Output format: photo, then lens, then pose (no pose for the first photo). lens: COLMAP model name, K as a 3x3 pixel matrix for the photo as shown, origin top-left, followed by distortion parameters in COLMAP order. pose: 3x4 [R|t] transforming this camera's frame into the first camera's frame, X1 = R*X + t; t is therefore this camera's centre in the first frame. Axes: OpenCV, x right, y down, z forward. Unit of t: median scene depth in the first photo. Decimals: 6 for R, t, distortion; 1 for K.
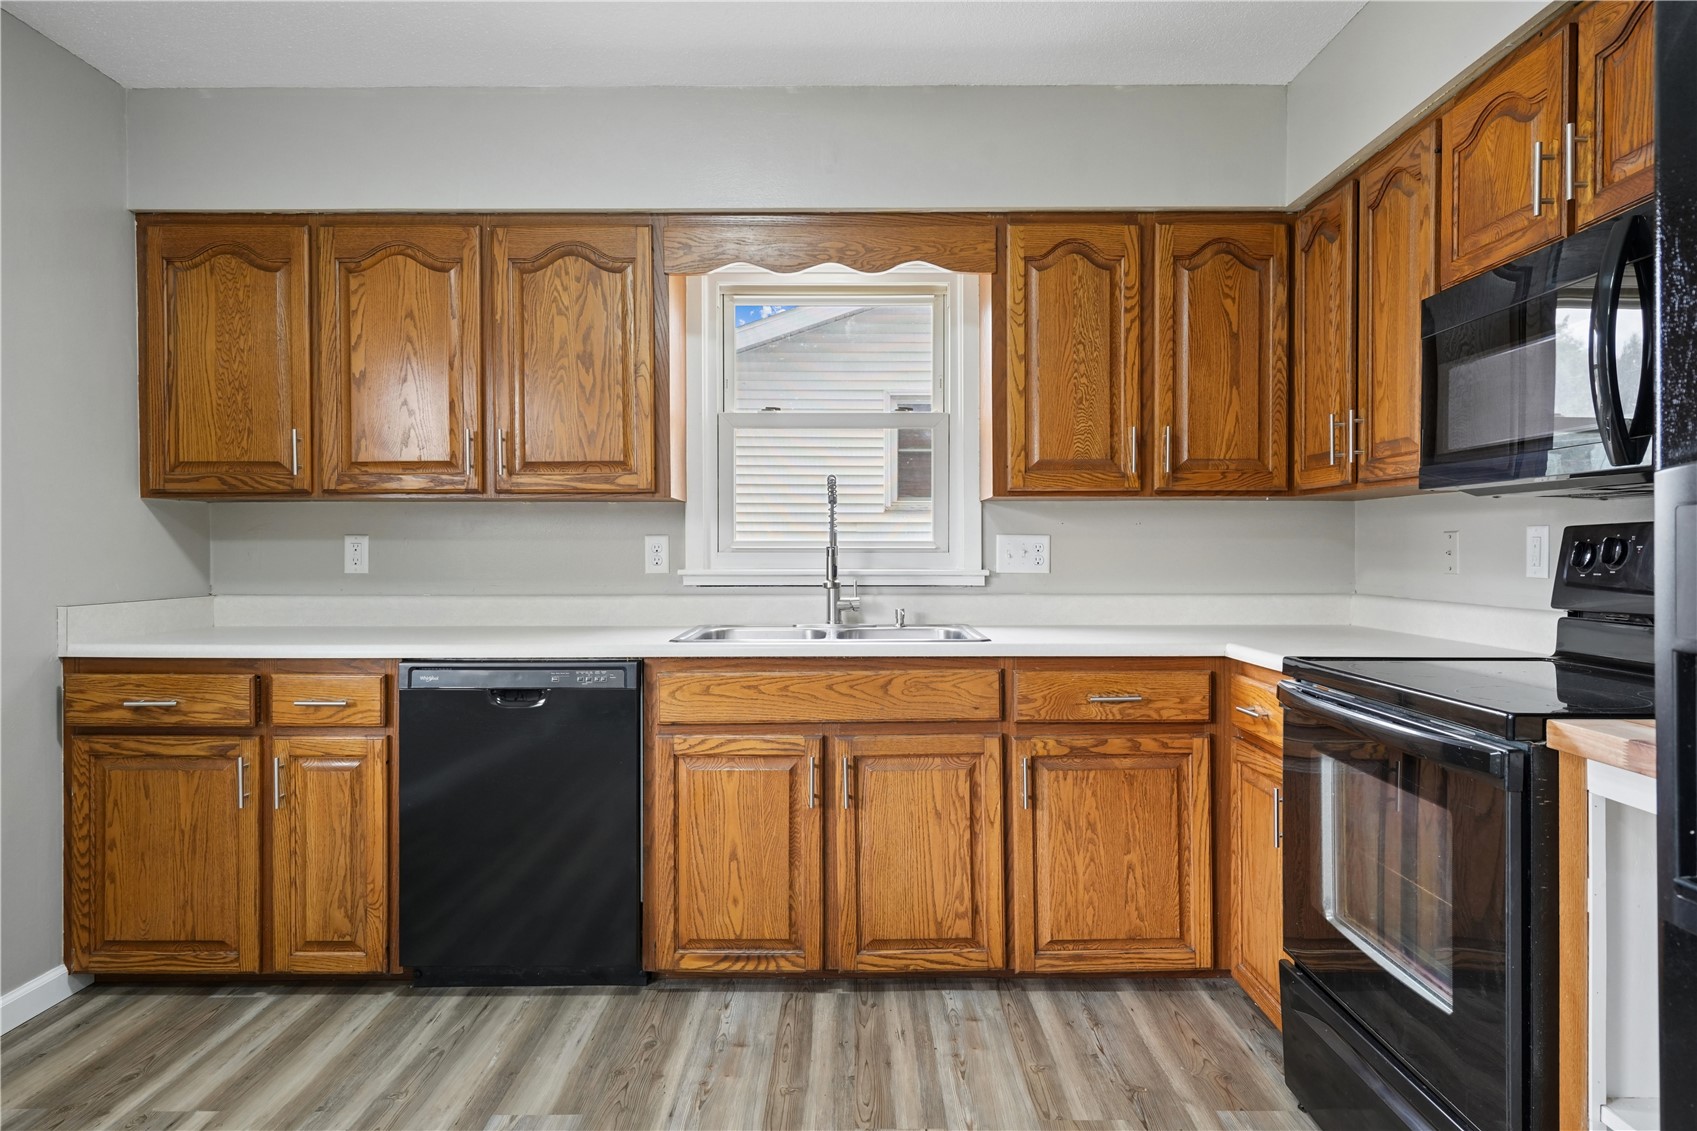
lens RADIAL K [[1033.1, 0, 834.2], [0, 1033.1, 557.9], [0, 0, 1]] dist [0.012103, -0.005655]
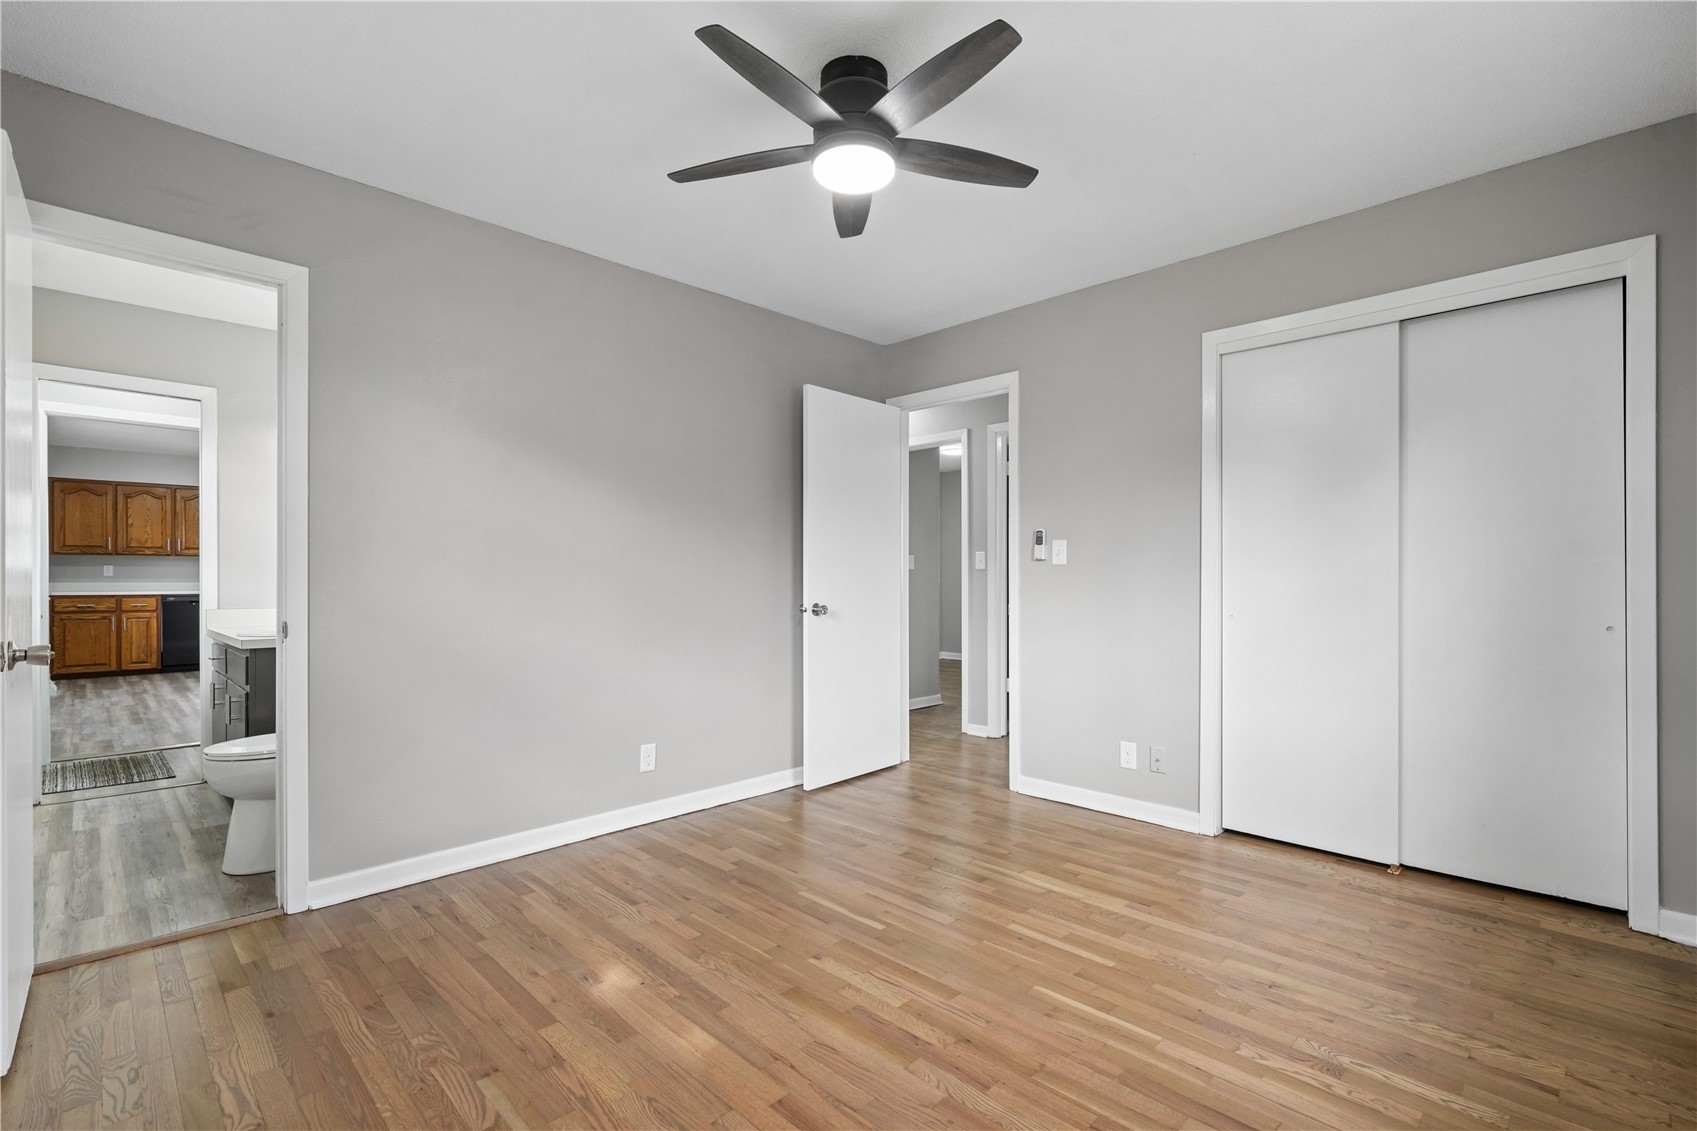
lens RADIAL K [[781.4, 0, 839.1], [0, 781.4, 586.1], [0, 0, 1]] dist [-0.002257, -0.000207]
pose [[0.706245, -0.001891, 0.707965, -0.721669], [0.002474, 0.999997, 0.000203, 0.068510], [-0.707963, 0.001608, 0.706247, -3.261312]]
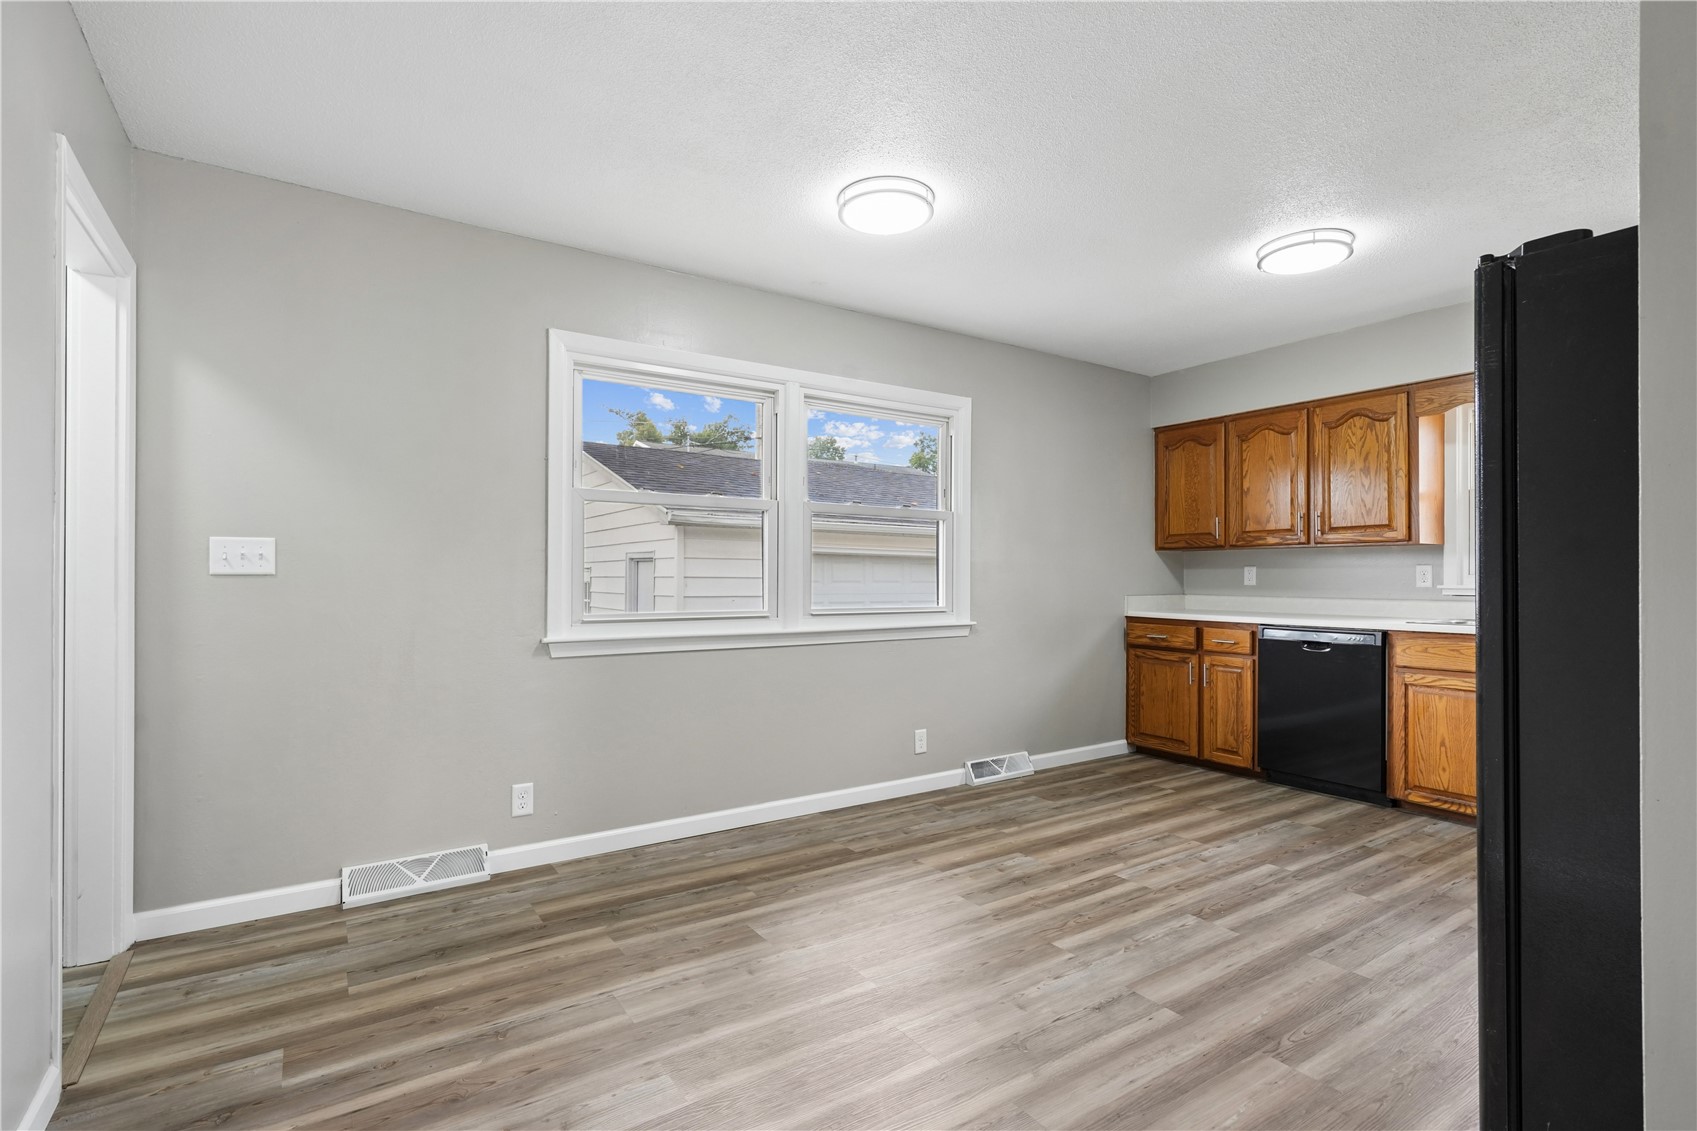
lens RADIAL K [[781.4, 0, 853.1], [0, 781.4, 575.5], [0, 0, 1]] dist [-0.002257, -0.000207]
pose [[0.562426, 0.001457, -0.826846, 0.441679], [-0.009852, 0.999939, -0.004940, 0.013810], [0.826789, 0.010925, 0.562406, -0.601341]]
